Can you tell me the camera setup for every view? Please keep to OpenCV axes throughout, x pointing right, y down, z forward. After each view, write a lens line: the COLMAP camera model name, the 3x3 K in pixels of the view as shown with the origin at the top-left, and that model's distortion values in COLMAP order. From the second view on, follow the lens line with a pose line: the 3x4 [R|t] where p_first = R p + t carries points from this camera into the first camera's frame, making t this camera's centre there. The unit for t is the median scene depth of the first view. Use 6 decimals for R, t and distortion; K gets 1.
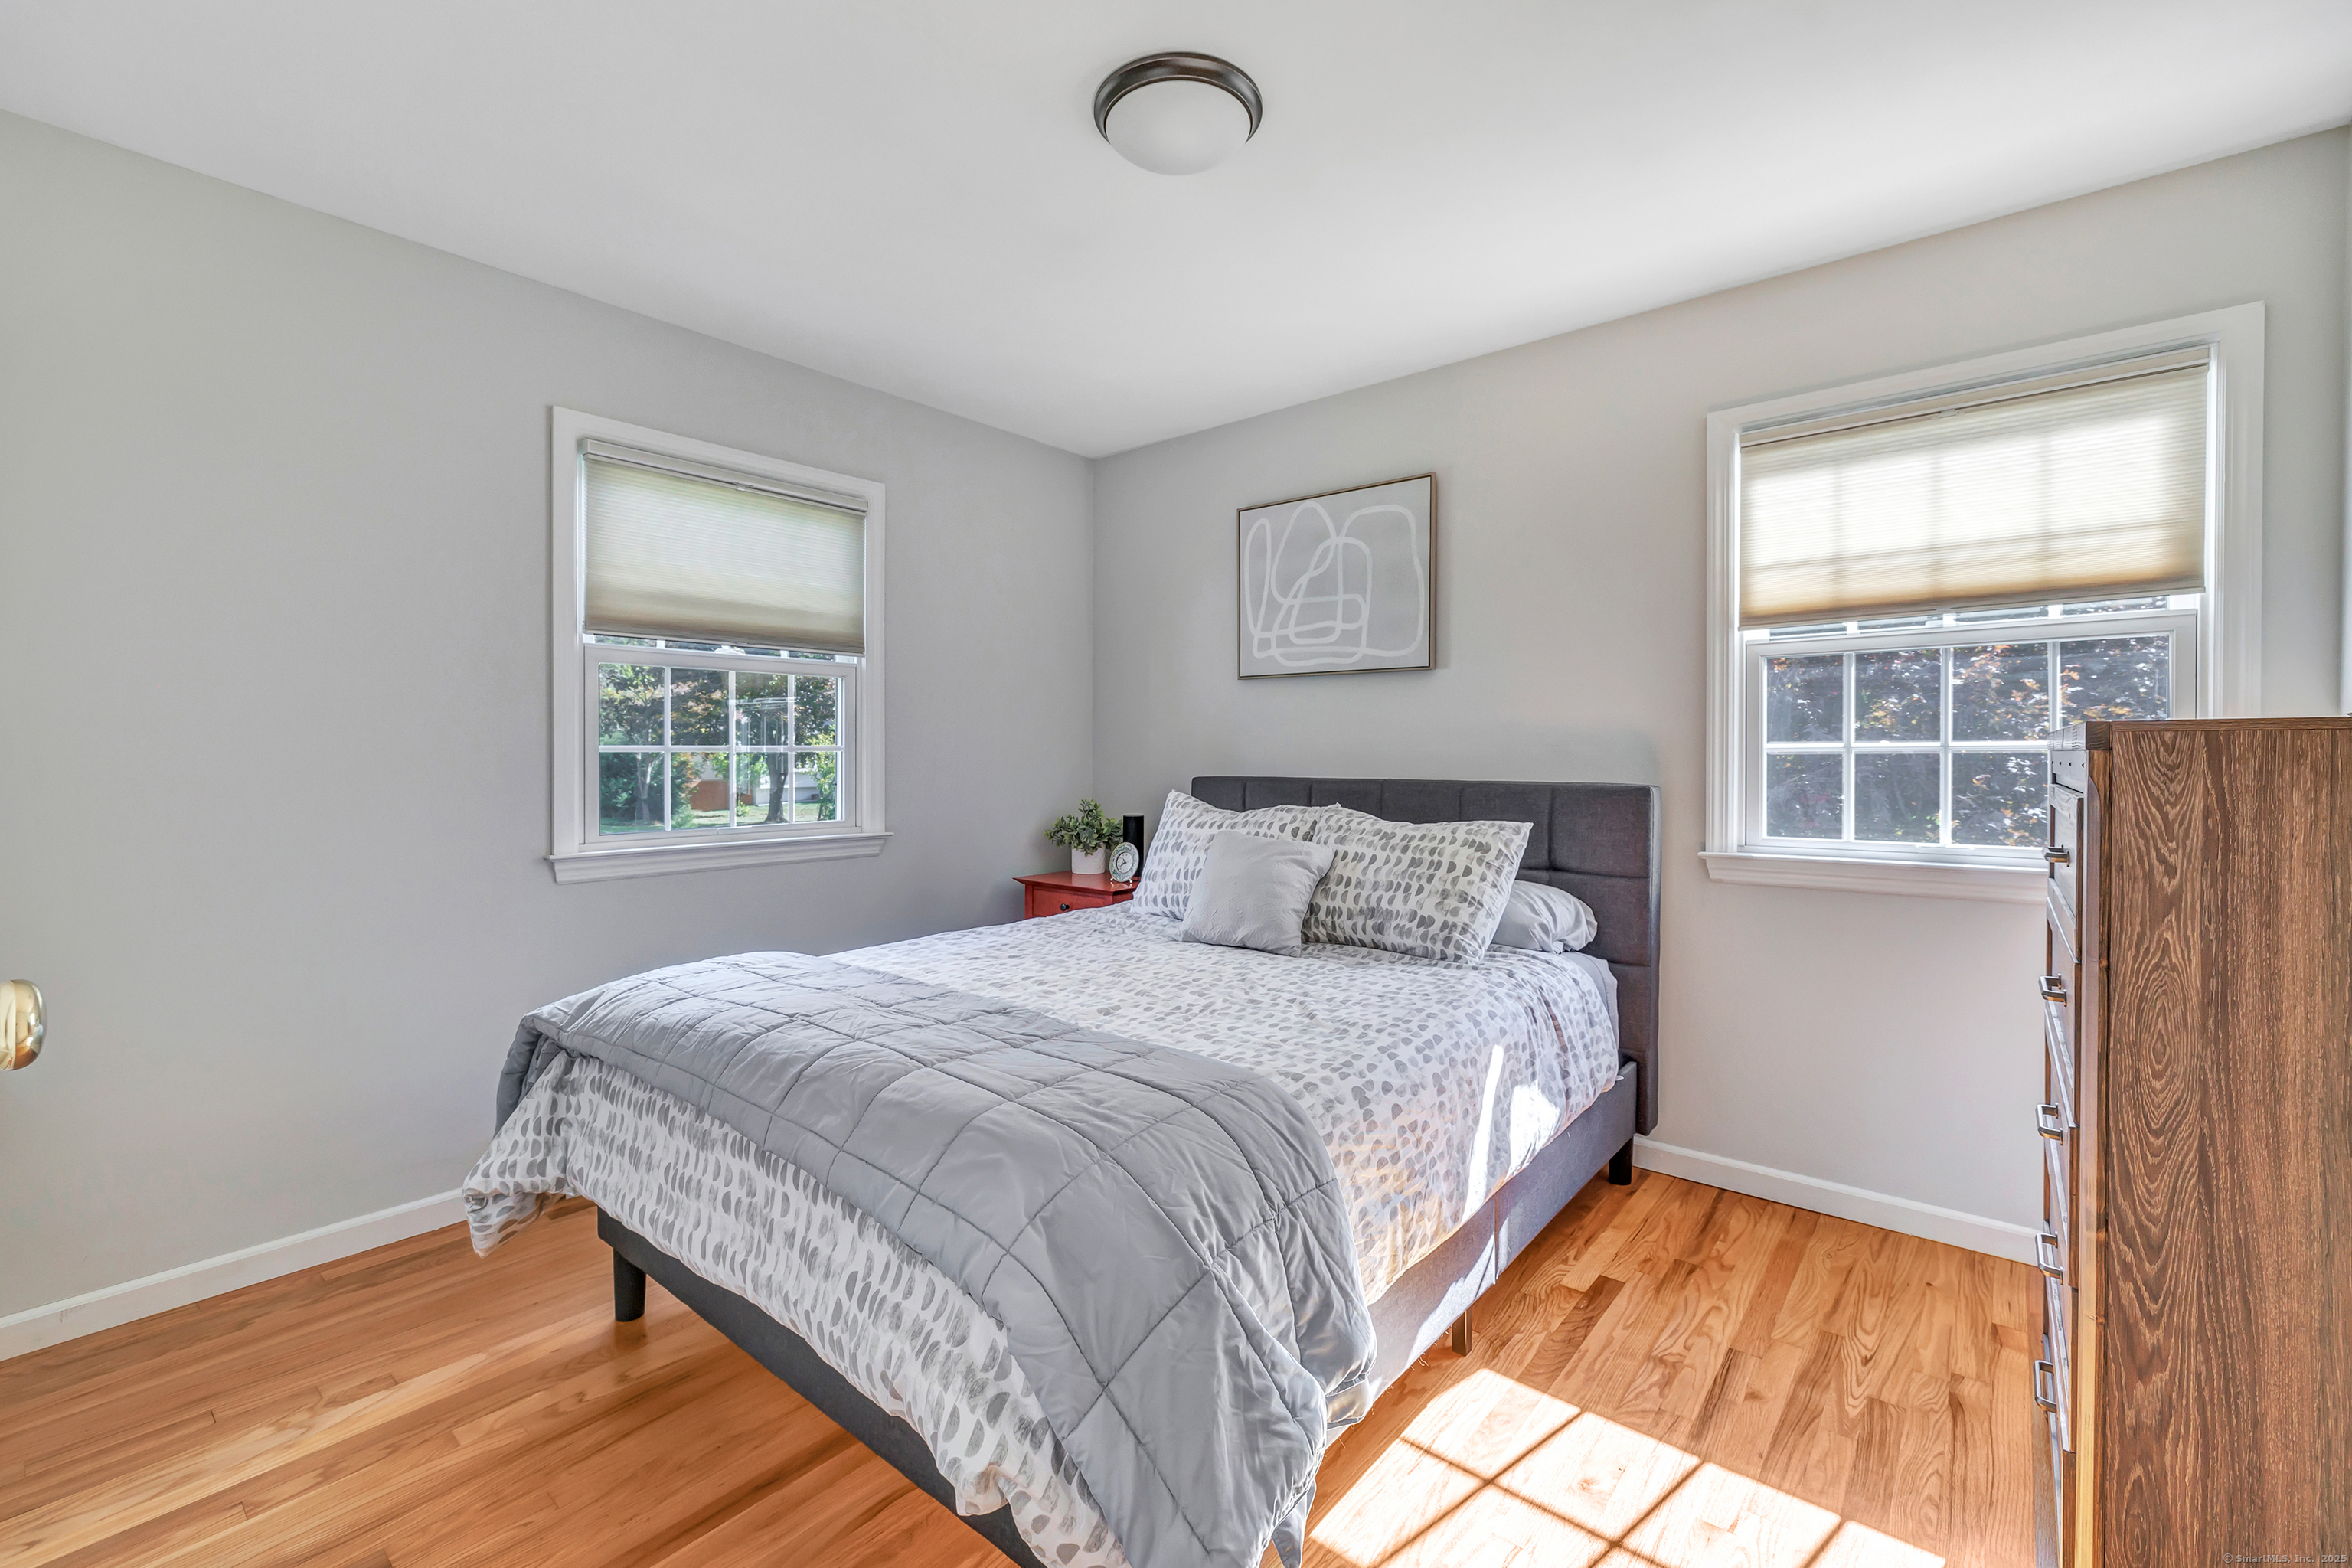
lens RADIAL K [[1030.7, 0, 1188.7], [0, 1030.7, 776.9], [0, 0, 1]] dist [-0.001044, -0.000019]
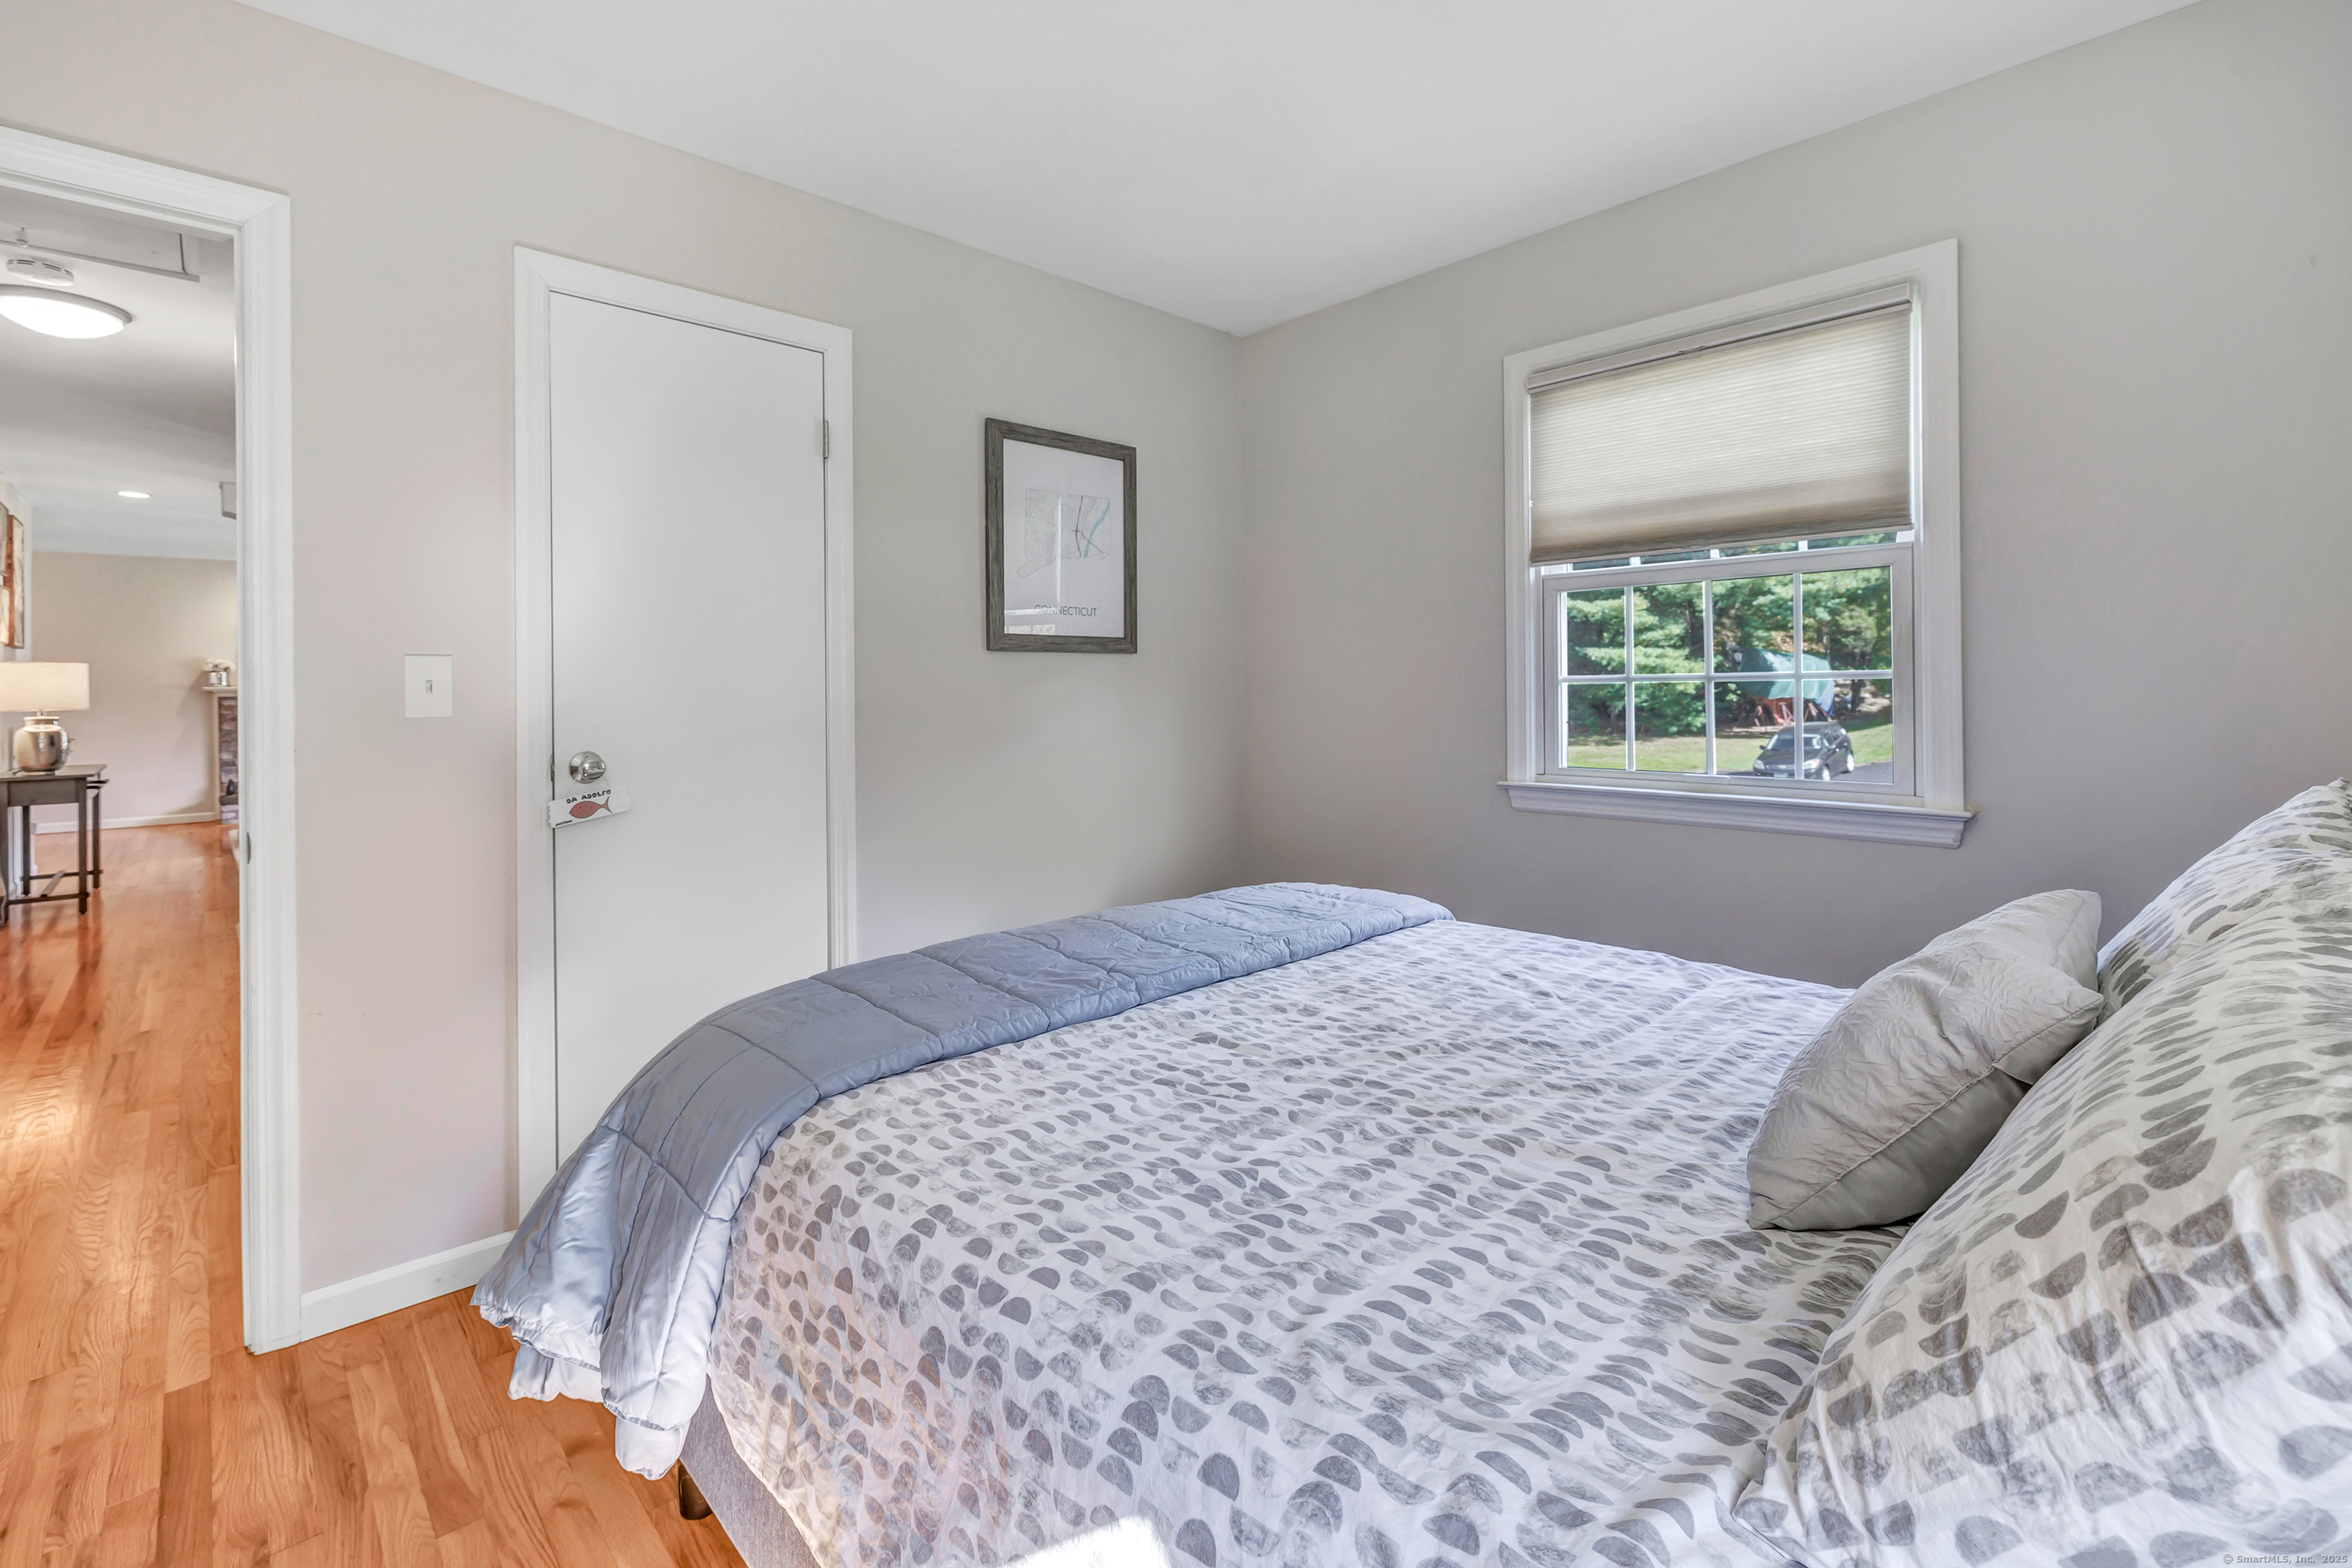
lens RADIAL K [[1050.0, 0, 1162.9], [0, 1050.0, 691.5], [0, 0, 1]] dist [-0.001764, -0.000336]
pose [[-0.159022, 0.004078, -0.987267, 0.519930], [-0.012466, 0.999903, 0.006138, -0.018580], [0.987196, 0.013283, -0.158956, 0.853161]]
